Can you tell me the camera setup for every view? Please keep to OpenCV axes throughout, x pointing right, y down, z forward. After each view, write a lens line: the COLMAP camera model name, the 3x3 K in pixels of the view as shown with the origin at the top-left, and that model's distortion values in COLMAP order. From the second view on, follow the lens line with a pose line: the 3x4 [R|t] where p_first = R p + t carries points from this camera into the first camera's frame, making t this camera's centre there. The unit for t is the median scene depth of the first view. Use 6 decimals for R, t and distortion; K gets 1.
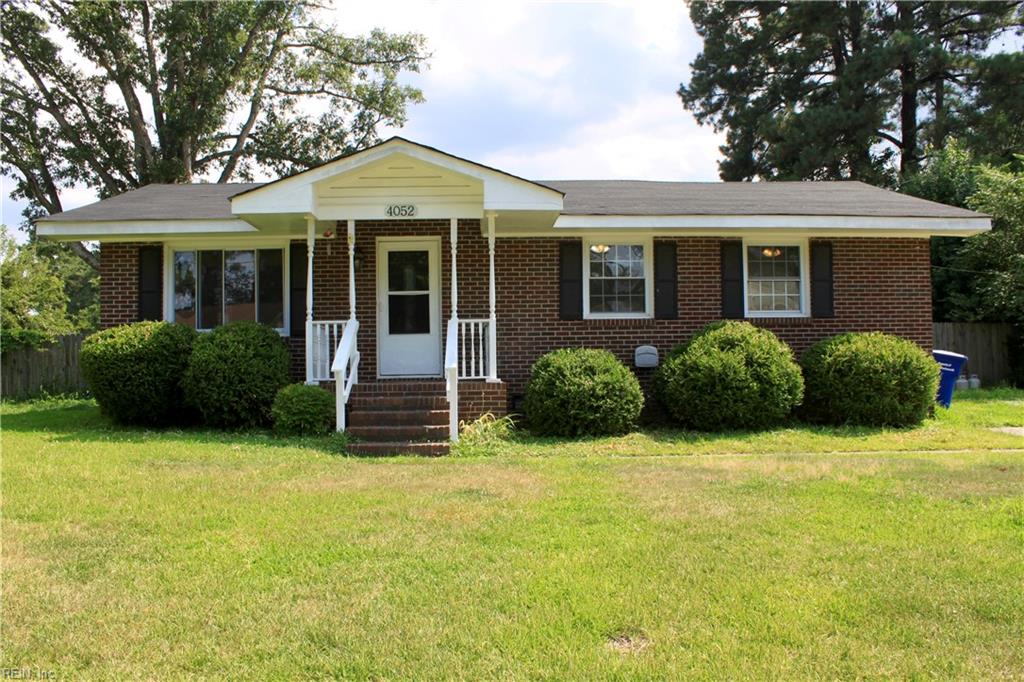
lens RADIAL K [[861.9, 0, 516.2], [0, 861.9, 340.1], [0, 0, 1]] dist [-0.155786, 0.139994]
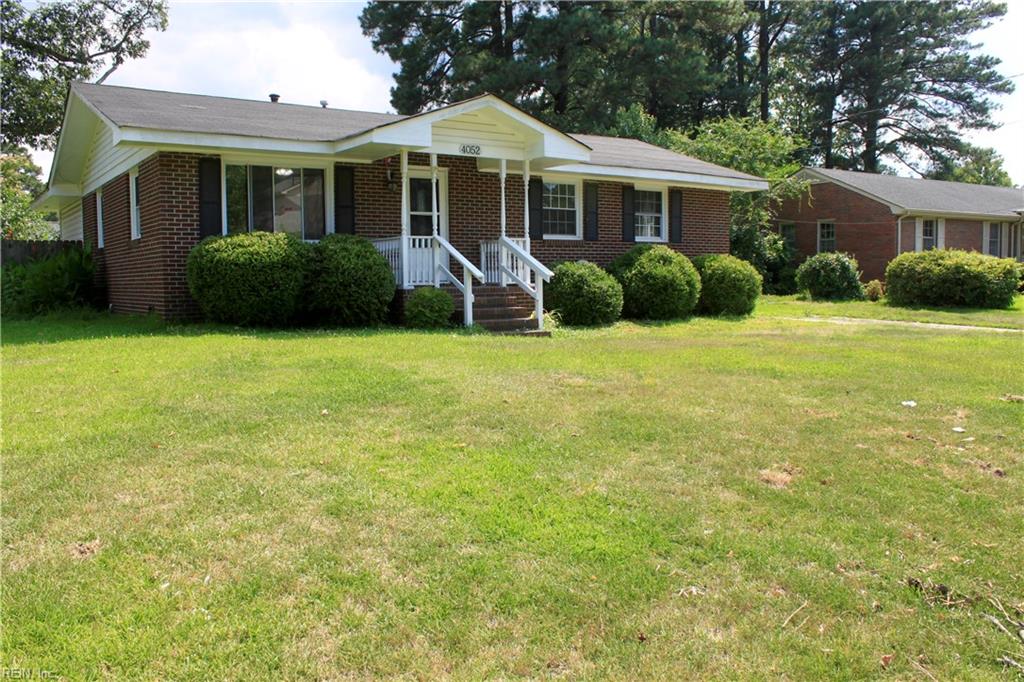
lens RADIAL K [[872.9, 0, 512.0], [0, 872.9, 360.9], [0, 0, 1]] dist [-0.113111, 0.142166]
pose [[0.843822, -0.046555, 0.534601, -0.687478], [-0.019594, 0.992892, 0.117392, 0.005151], [-0.536266, -0.109532, 0.836912, -0.116025]]
